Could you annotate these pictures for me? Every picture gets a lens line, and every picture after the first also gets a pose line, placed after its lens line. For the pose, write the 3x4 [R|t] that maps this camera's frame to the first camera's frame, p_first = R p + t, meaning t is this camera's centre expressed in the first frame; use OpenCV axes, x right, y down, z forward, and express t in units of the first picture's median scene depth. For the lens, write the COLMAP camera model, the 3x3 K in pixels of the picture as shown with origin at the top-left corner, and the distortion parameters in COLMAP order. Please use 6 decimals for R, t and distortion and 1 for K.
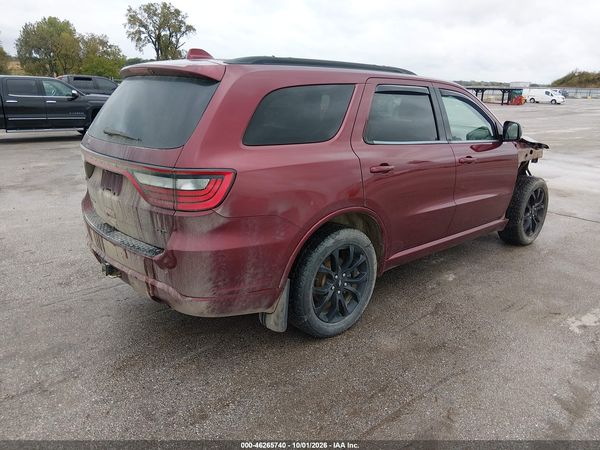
lens RADIAL K [[455.0, 0, 296.0], [0, 455.0, 224.0], [0, 0, 1]] dist [0.055027, -0.102975]
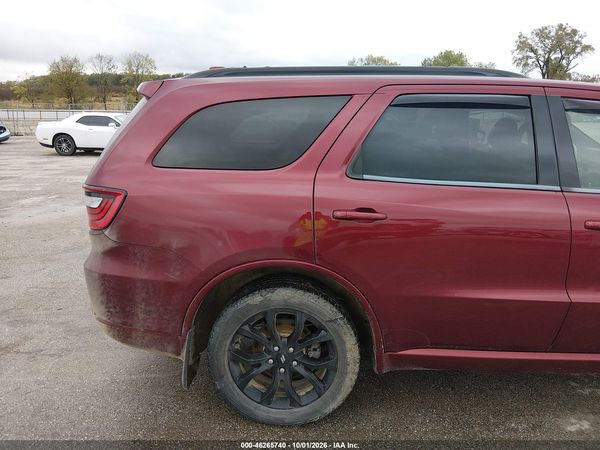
lens RADIAL K [[455.0, 0, 302.7], [0, 455.0, 223.8], [0, 0, 1]] dist [0.055027, -0.102975]
pose [[0.724424, 0.142804, -0.674401, 0.585832], [-0.180013, 0.983551, 0.014902, -0.103158], [0.665436, 0.110606, 0.738215, 0.439645]]
